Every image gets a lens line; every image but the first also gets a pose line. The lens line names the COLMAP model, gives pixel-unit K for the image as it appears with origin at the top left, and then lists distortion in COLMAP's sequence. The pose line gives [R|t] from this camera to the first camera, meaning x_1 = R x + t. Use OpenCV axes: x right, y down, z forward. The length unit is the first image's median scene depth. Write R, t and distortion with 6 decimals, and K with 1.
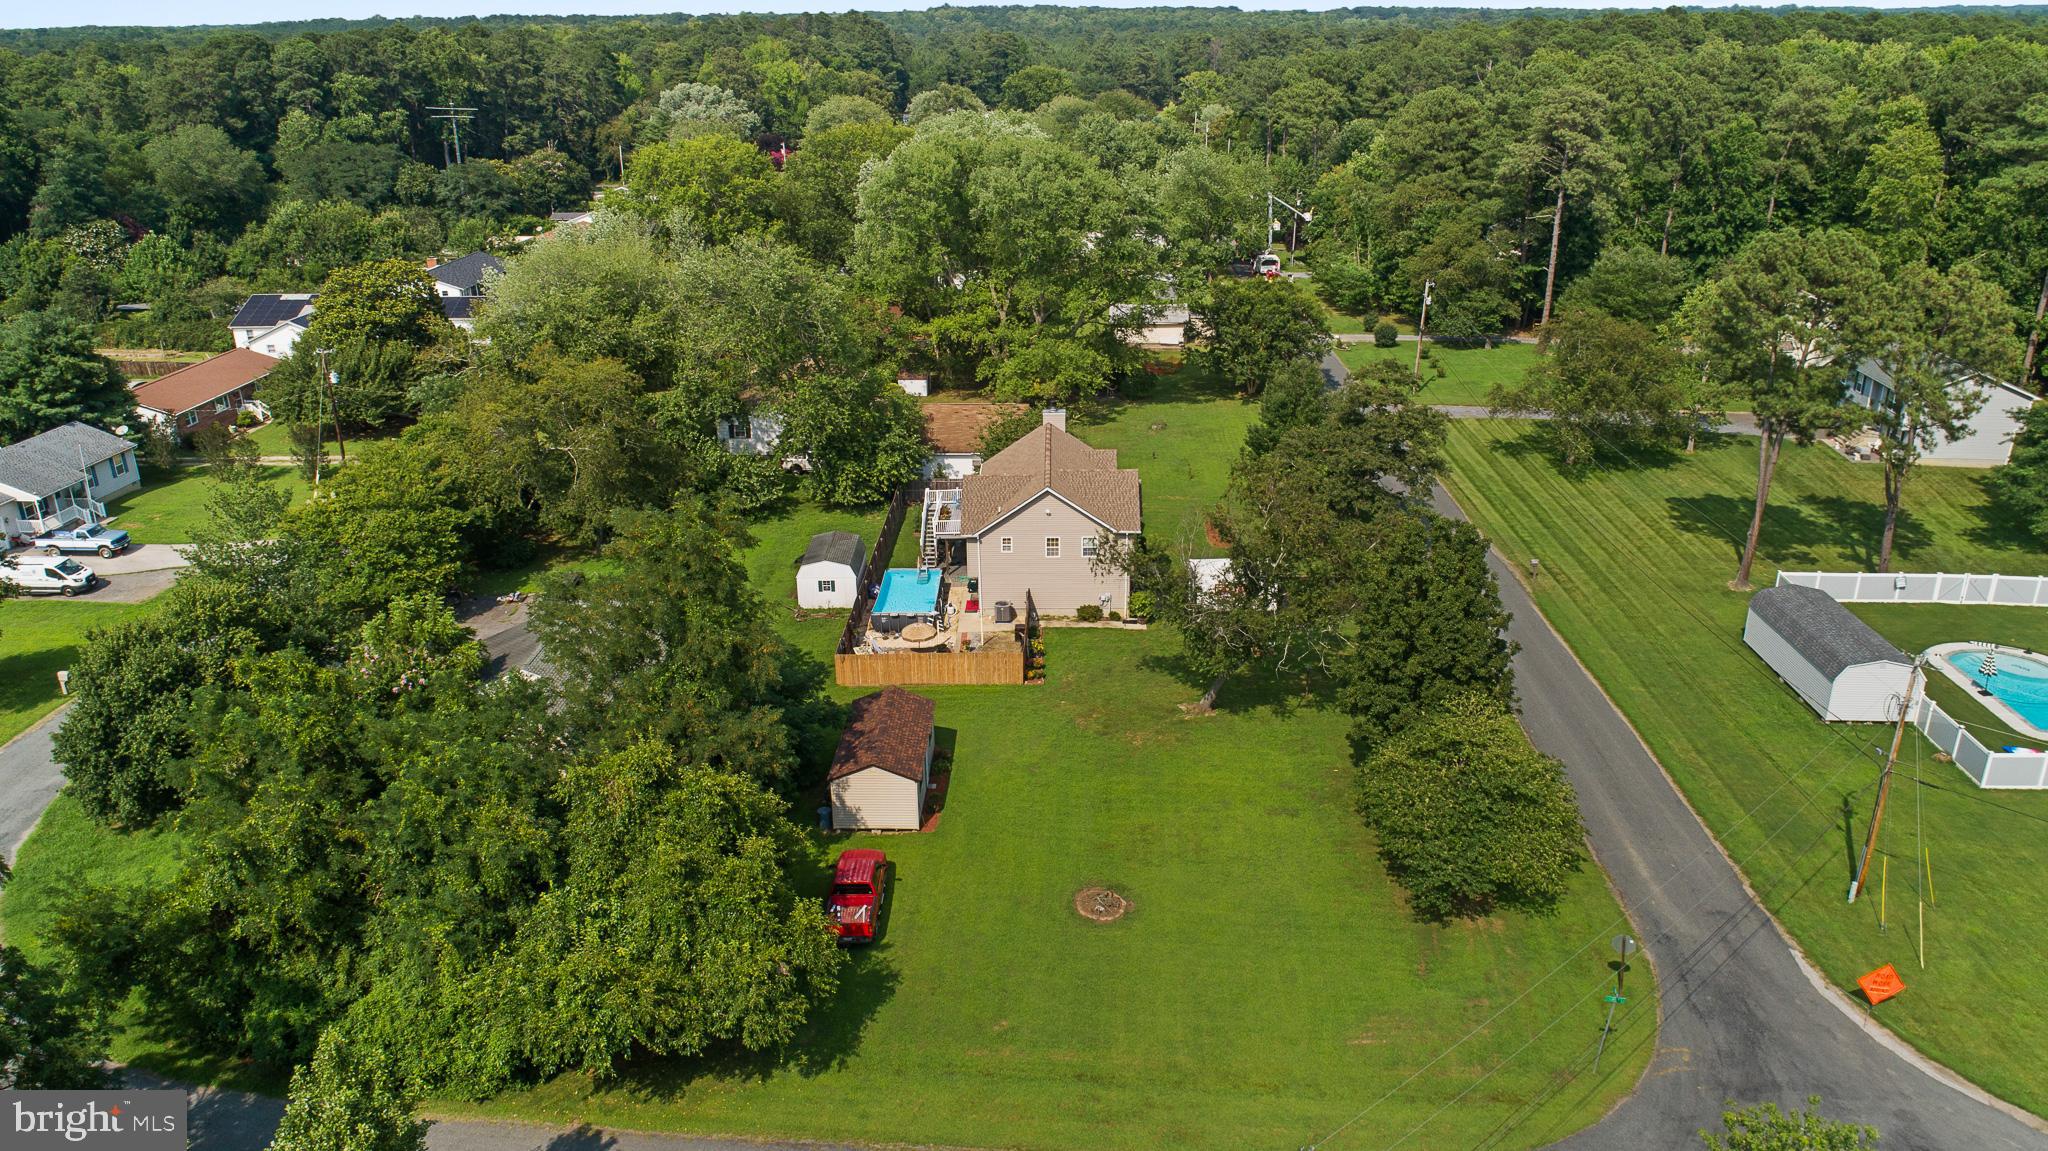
lens RADIAL K [[1434.0, 0, 1024.0], [0, 1434.0, 575.5], [0, 0, 1]] dist [-0.027247, 0.000399]
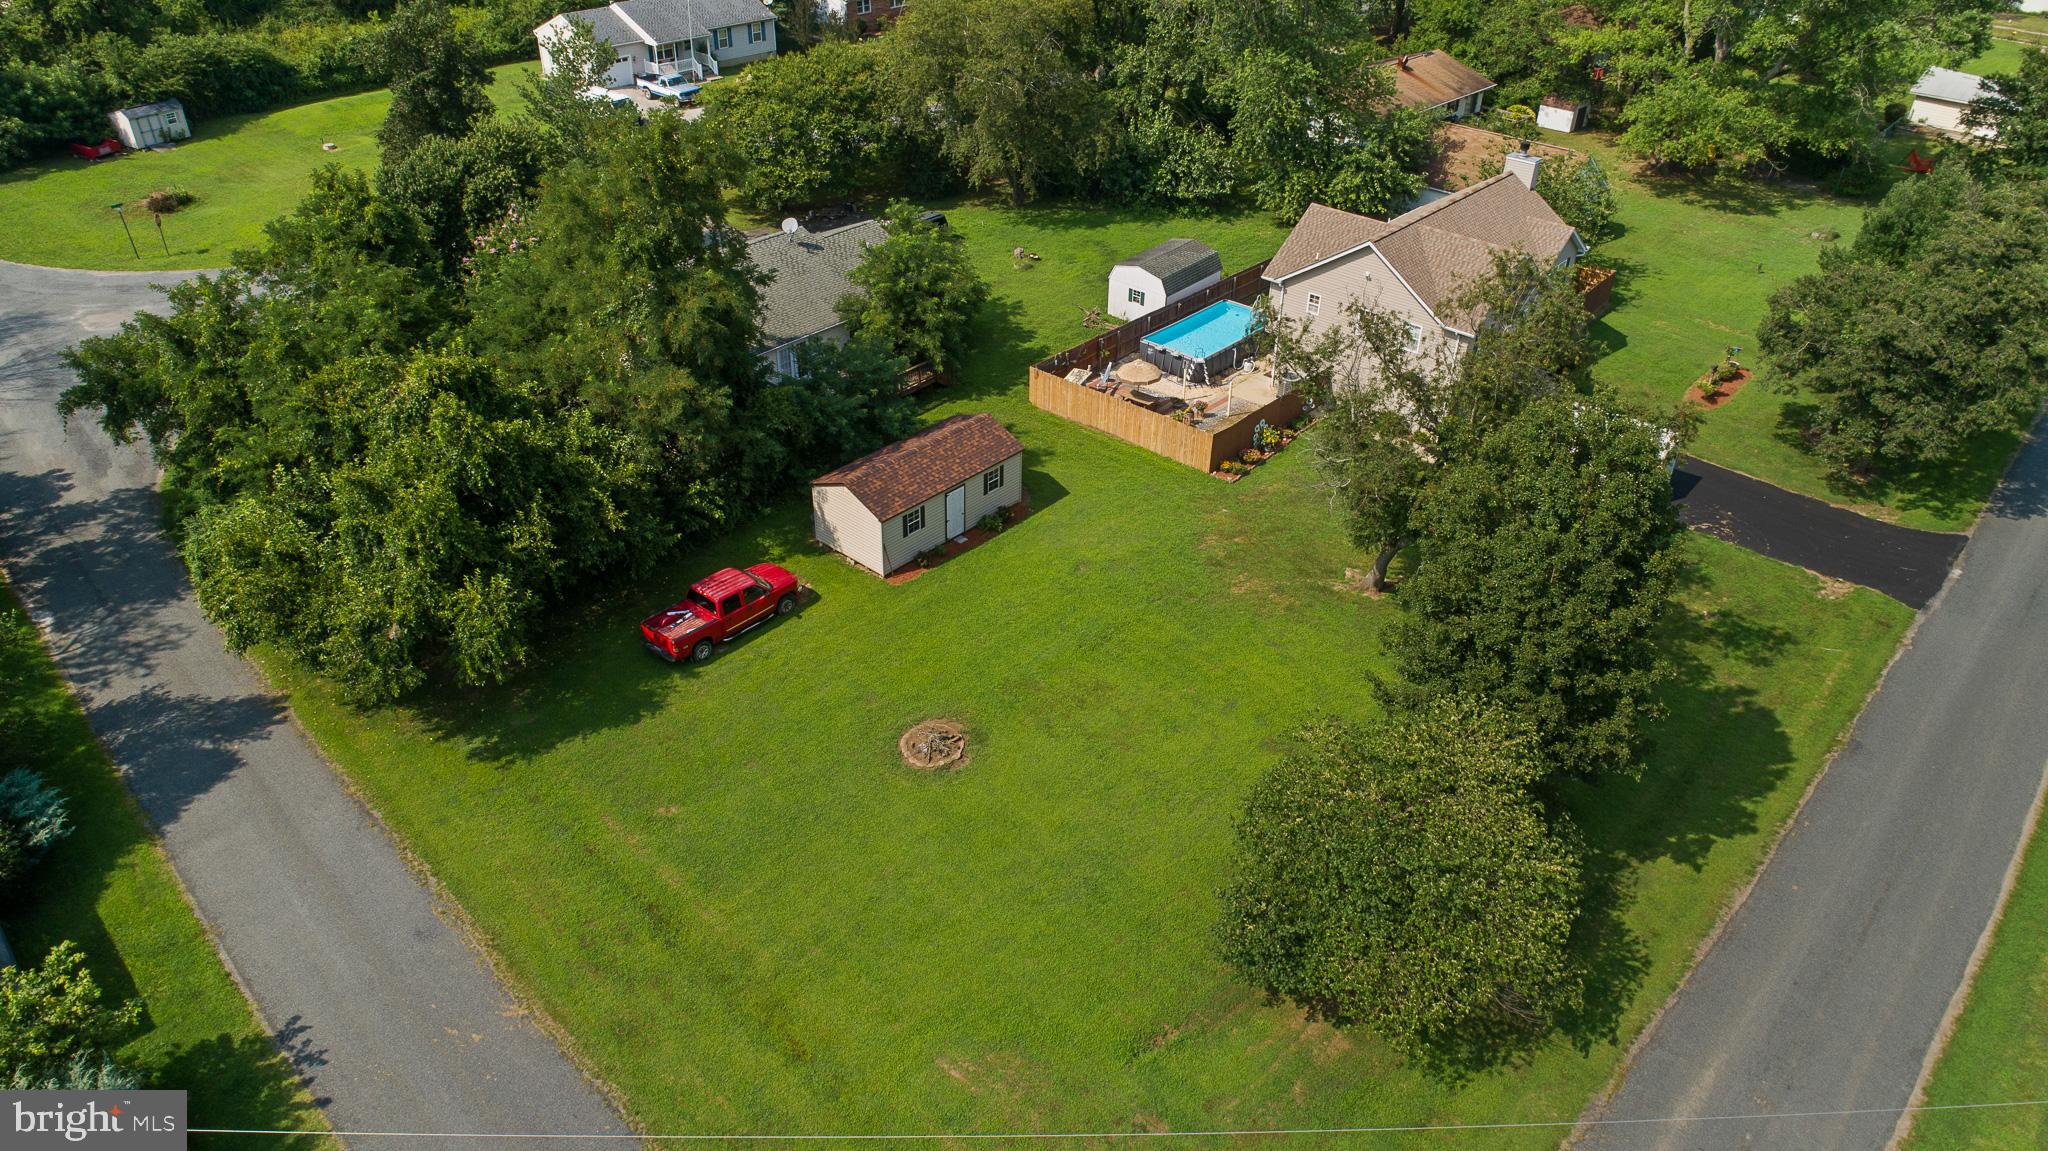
lens RADIAL K [[1369.0, 0, 1024.0], [0, 1369.0, 575.5], [0, 0, 1]] dist [-0.023071, 0.006301]
pose [[0.766934, 0.374489, -0.521123, 0.310329], [-0.257381, 0.923393, 0.284782, -0.056388], [0.587849, -0.084281, 0.804568, 0.301078]]
